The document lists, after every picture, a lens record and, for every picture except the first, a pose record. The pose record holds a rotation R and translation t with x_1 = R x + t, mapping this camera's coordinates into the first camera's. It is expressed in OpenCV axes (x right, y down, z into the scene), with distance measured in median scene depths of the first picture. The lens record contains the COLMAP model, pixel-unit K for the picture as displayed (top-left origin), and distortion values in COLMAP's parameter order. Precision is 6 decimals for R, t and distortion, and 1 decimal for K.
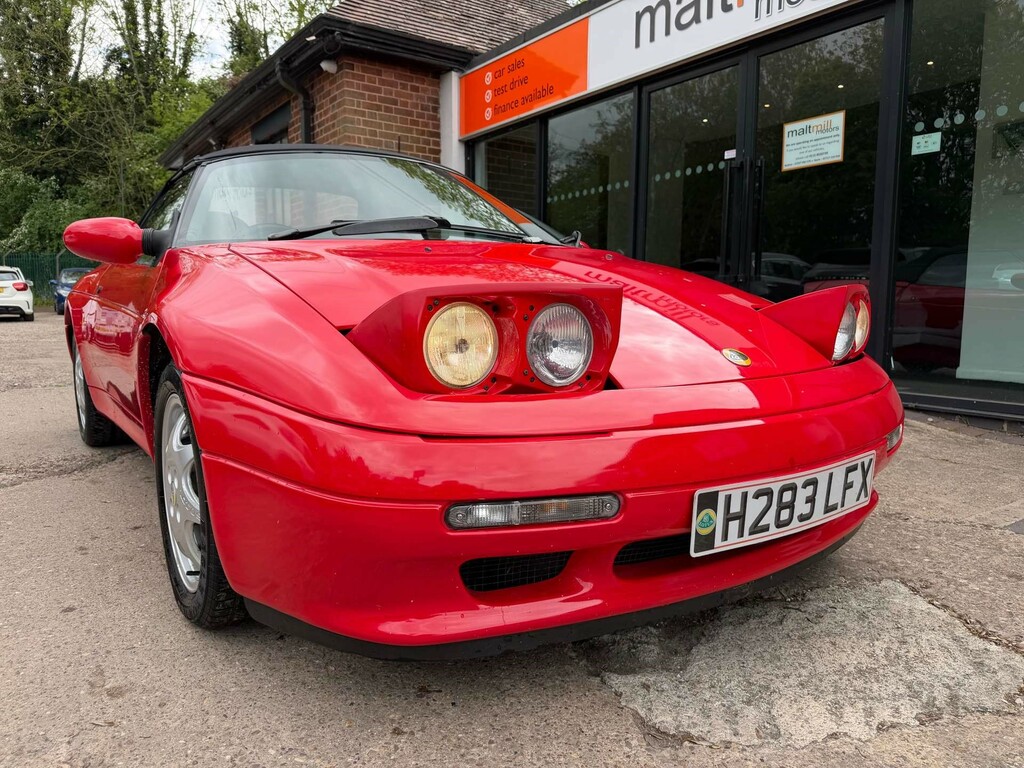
lens RADIAL K [[721.2, 0, 512.0], [0, 721.2, 384.0], [0, 0, 1]] dist [0.006061, -0.011313]
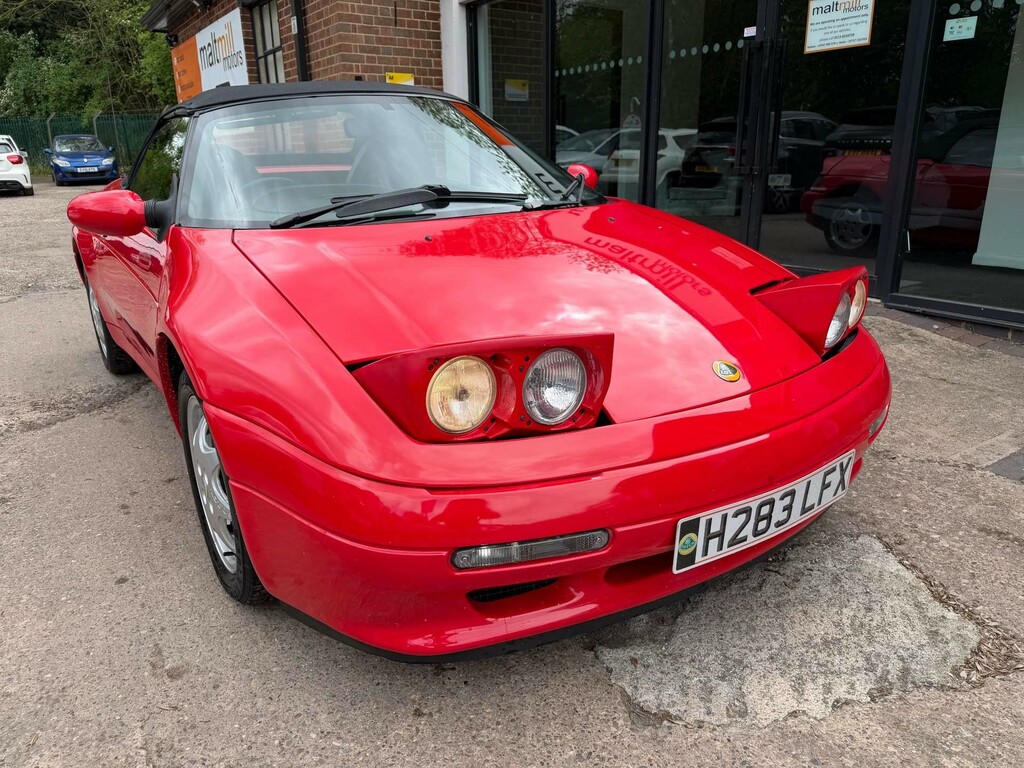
lens RADIAL K [[720.7, 0, 510.2], [0, 720.7, 385.6], [0, 0, 1]] dist [0.013748, -0.020874]
pose [[0.999665, -0.015420, -0.020808, 0.017288], [0.019212, 0.980305, 0.196555, -0.198944], [0.017368, -0.196889, 0.980272, -0.030903]]
